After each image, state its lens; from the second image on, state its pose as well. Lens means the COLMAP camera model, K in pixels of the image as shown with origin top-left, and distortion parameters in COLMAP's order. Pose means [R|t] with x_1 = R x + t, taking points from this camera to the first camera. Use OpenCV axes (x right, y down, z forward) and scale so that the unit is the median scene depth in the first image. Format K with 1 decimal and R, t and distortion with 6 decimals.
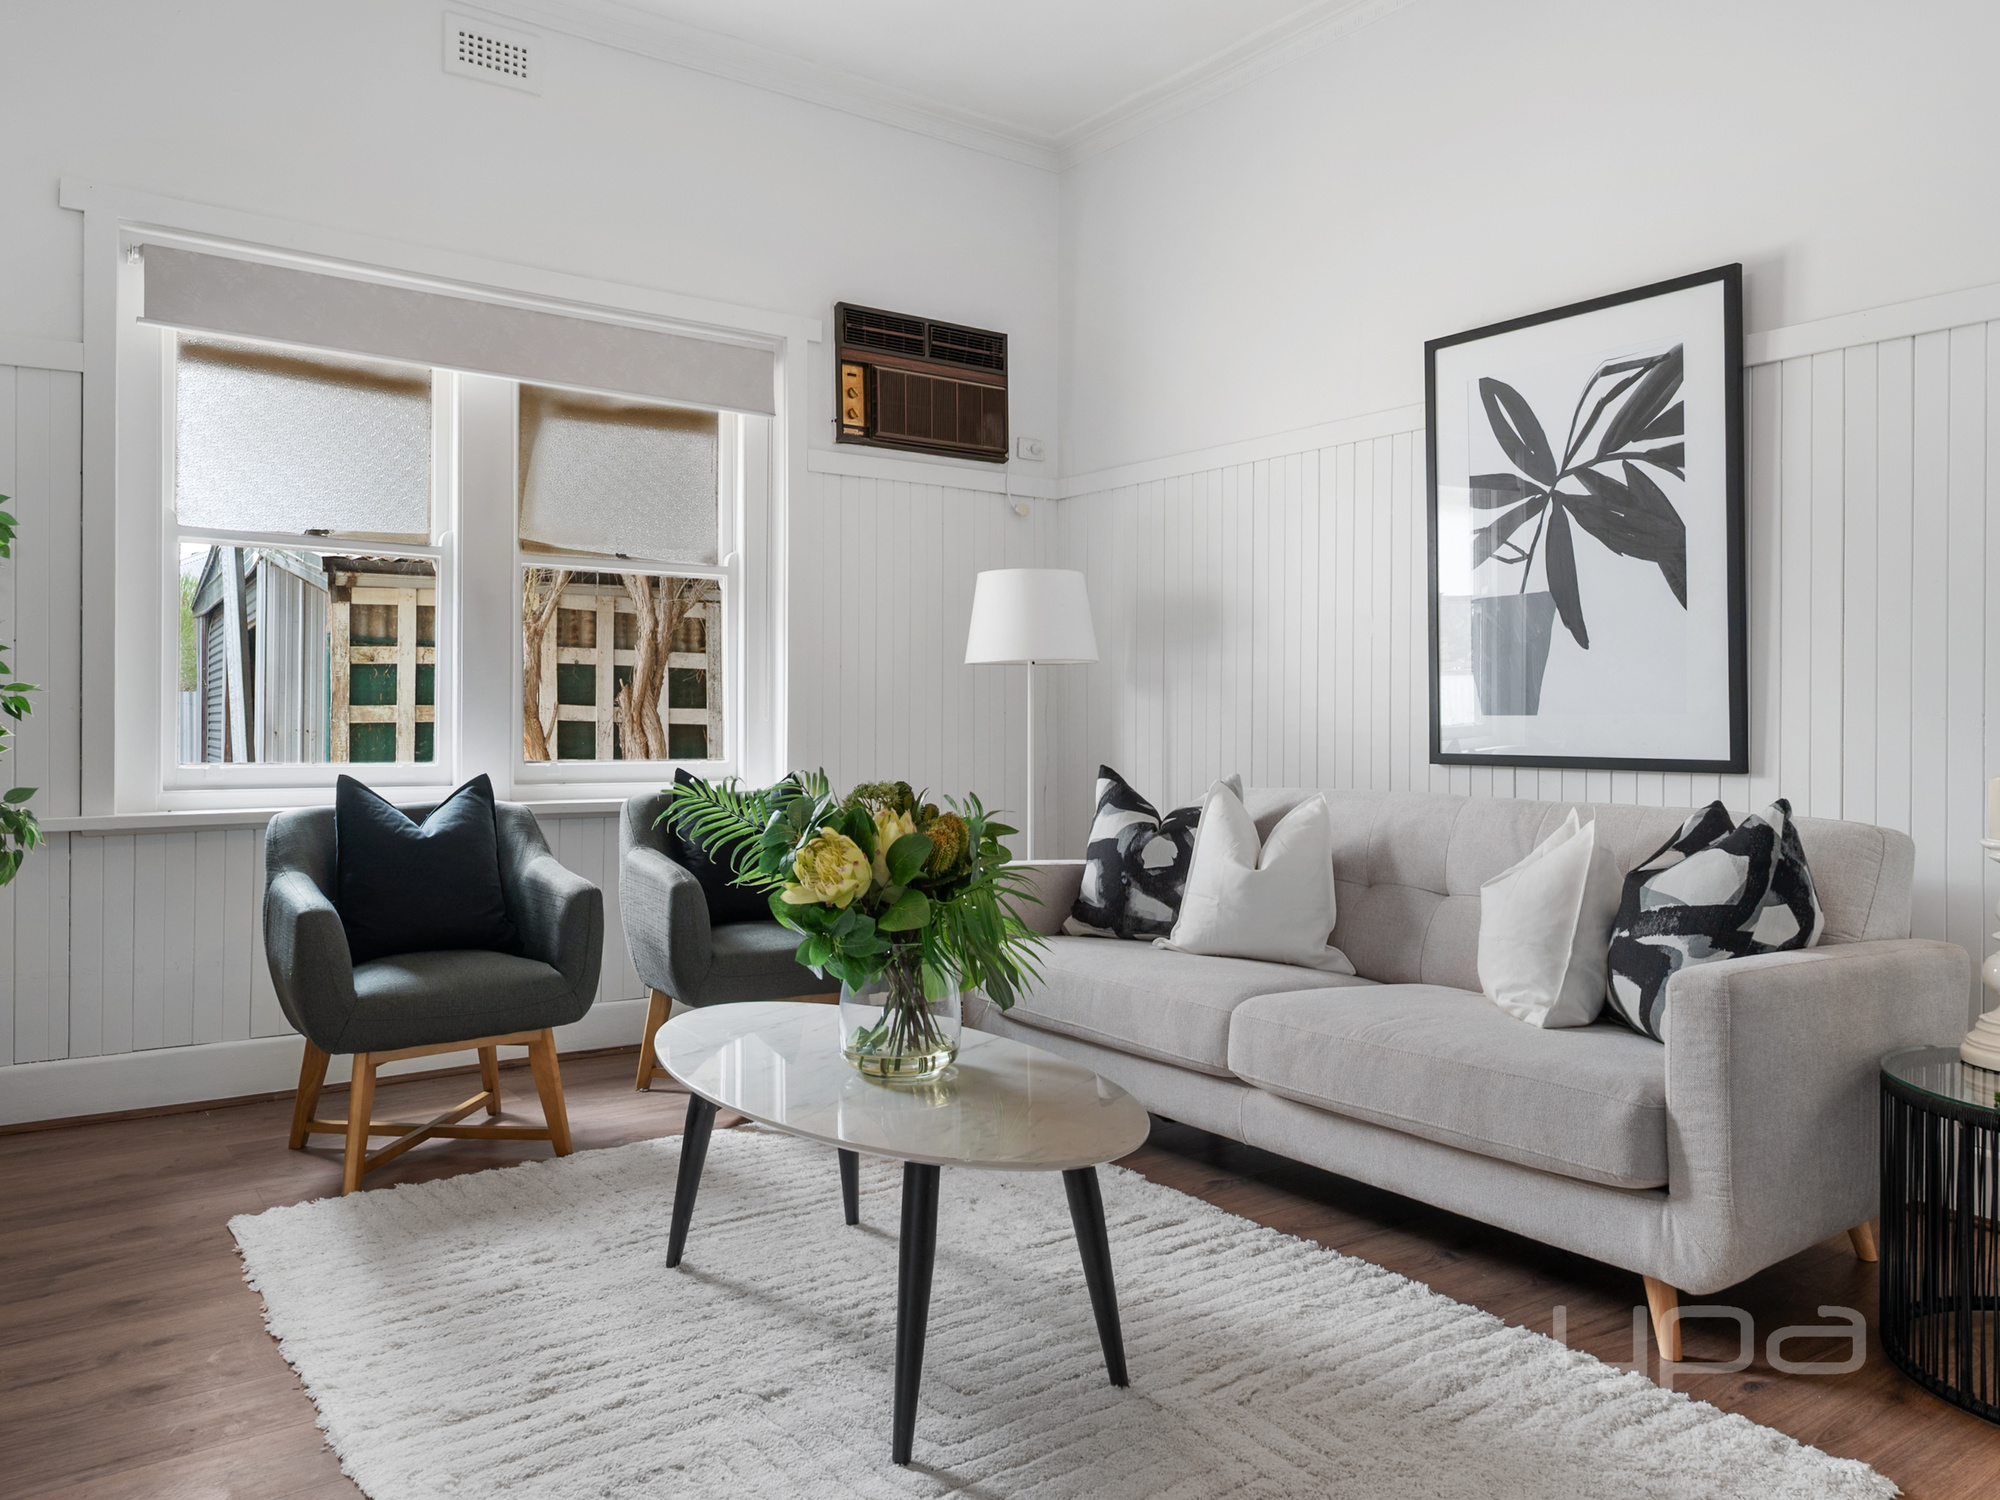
lens RADIAL K [[1455.5, 0, 971.5], [0, 1455.5, 712.9], [0, 0, 1]] dist [0.004801, 0.002306]
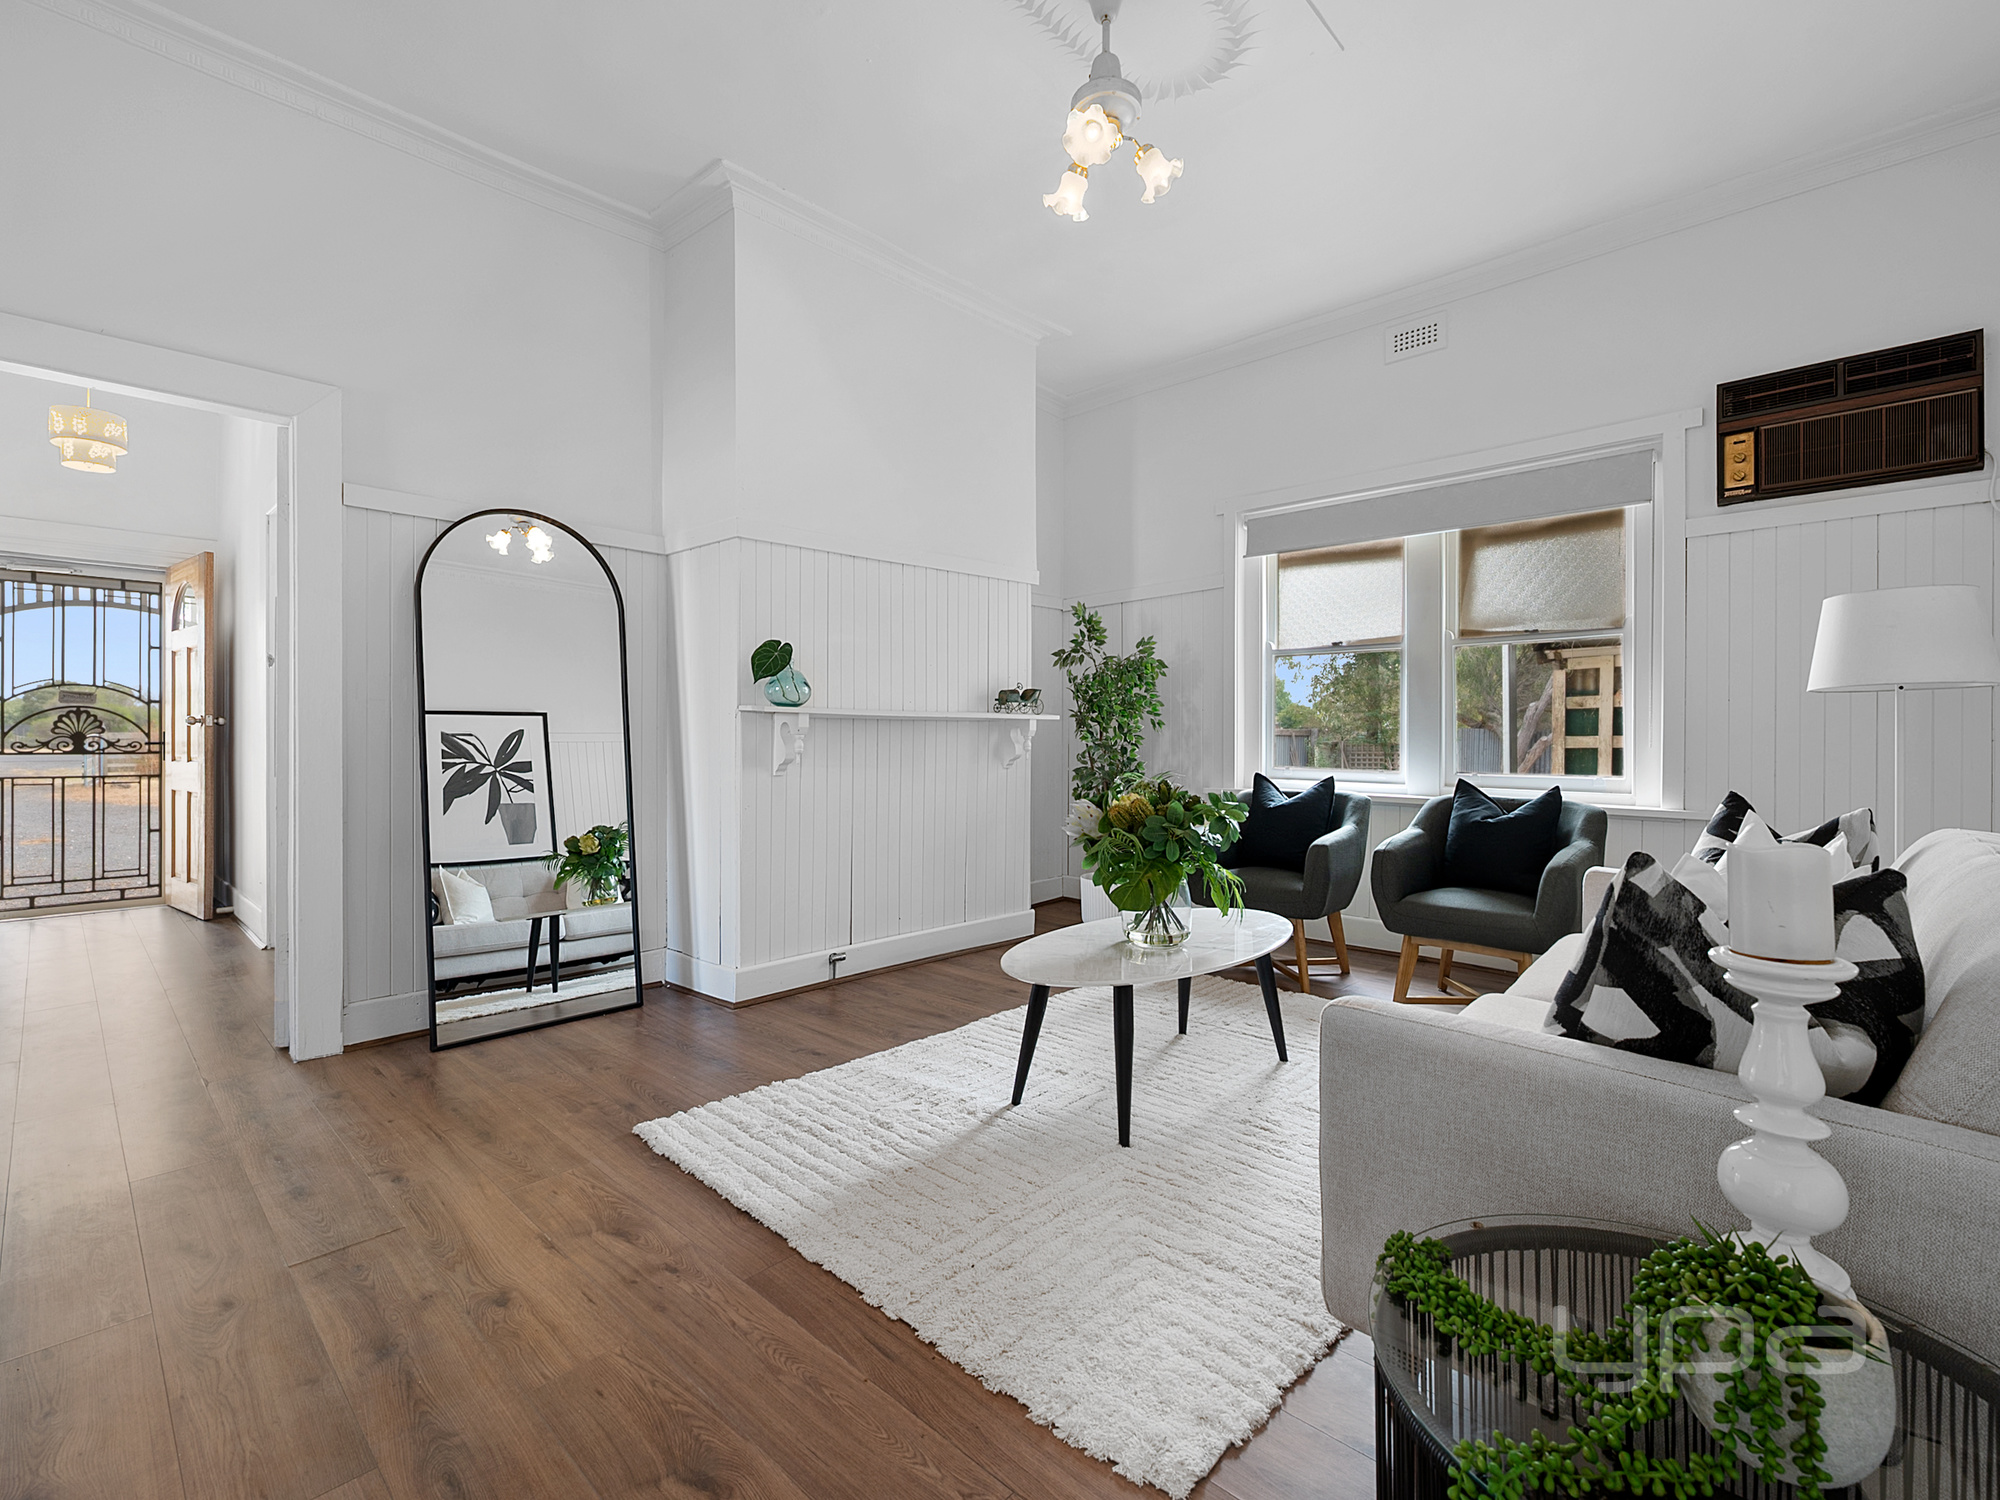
lens RADIAL K [[892.4, 0, 999.5], [0, 892.4, 743.2], [0, 0, 1]] dist [-0.002330, 0.000410]
pose [[0.197338, 0.000888, -0.980335, 0.483842], [0.001238, 0.999999, 0.001155, 0.000542], [0.980335, -0.001442, 0.197337, 0.298111]]
